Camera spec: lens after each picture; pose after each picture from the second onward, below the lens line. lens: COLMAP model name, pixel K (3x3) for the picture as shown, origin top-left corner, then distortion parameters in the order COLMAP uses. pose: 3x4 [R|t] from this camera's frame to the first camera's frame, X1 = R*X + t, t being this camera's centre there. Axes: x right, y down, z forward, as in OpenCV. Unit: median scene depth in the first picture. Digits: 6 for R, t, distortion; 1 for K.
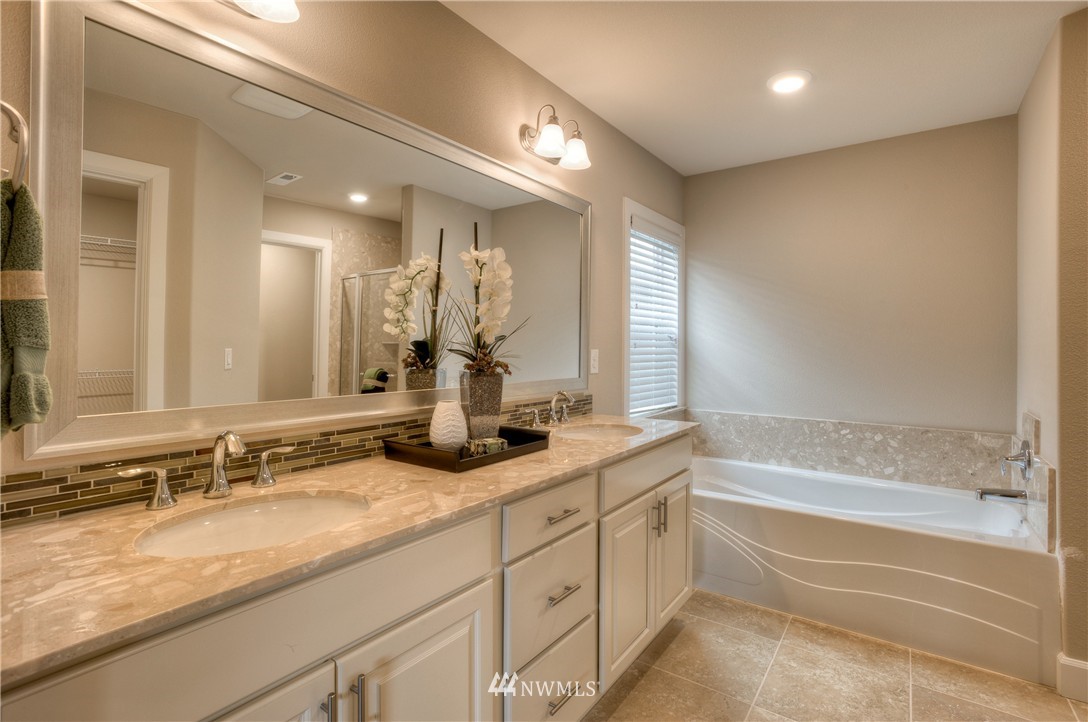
lens RADIAL K [[515.0, 0, 557.4], [0, 515.0, 338.3], [0, 0, 1]] dist [-0.045276, 0.022044]
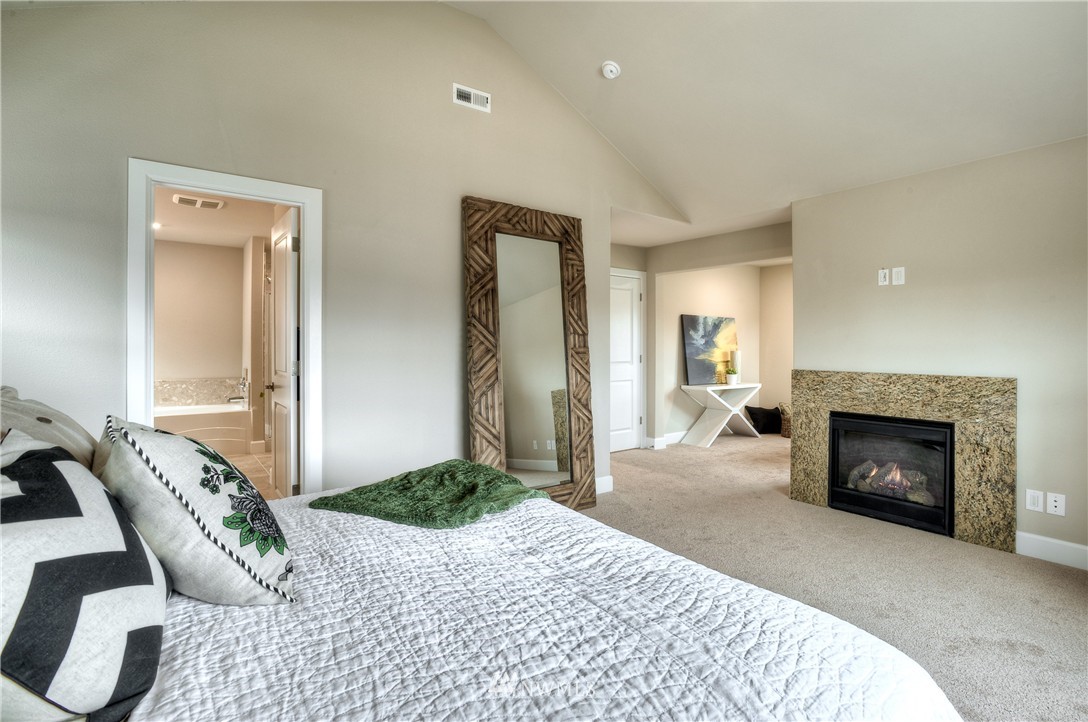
lens RADIAL K [[516.7, 0, 557.3], [0, 516.7, 352.2], [0, 0, 1]] dist [-0.048392, 0.023436]
pose [[0.302677, -0.008756, 0.953053, -1.151842], [-0.010928, 0.999860, 0.012656, 0.018316], [-0.953031, -0.014246, 0.302539, -1.417965]]
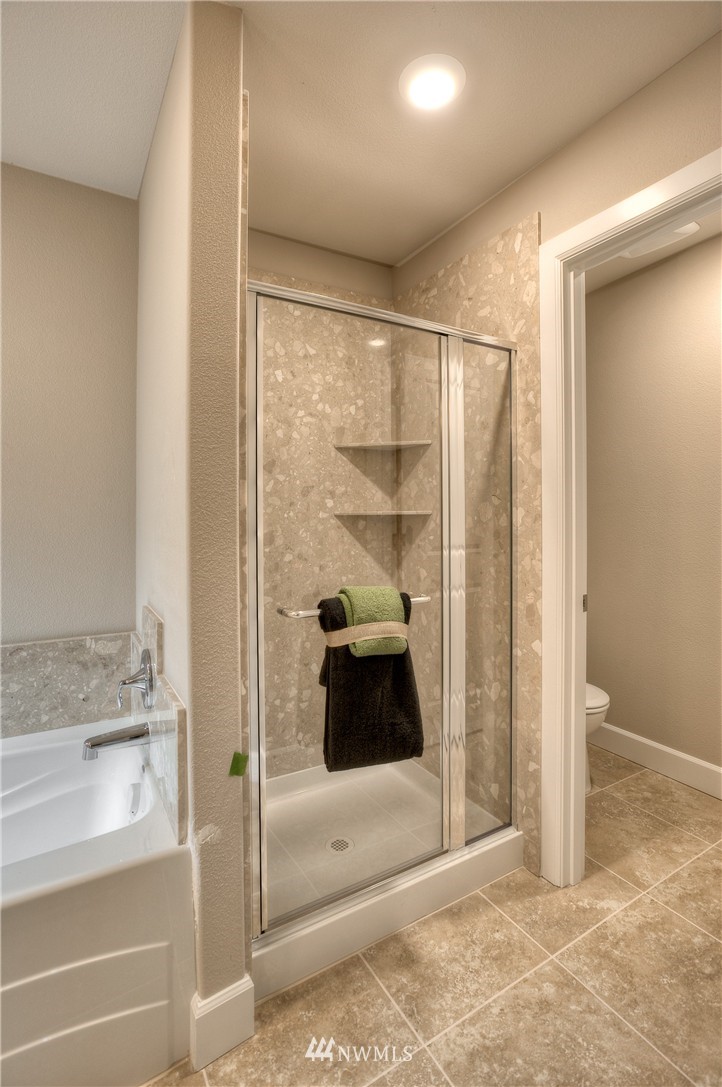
lens RADIAL K [[516.2, 0, 363.2], [0, 516.2, 514.4], [0, 0, 1]] dist [-0.048392, 0.023436]
pose [[0.403521, -0.012913, 0.914879, 0.420814], [-0.003740, 0.999869, 0.015763, 0.008955], [-0.914963, -0.009782, 0.403420, 0.456526]]
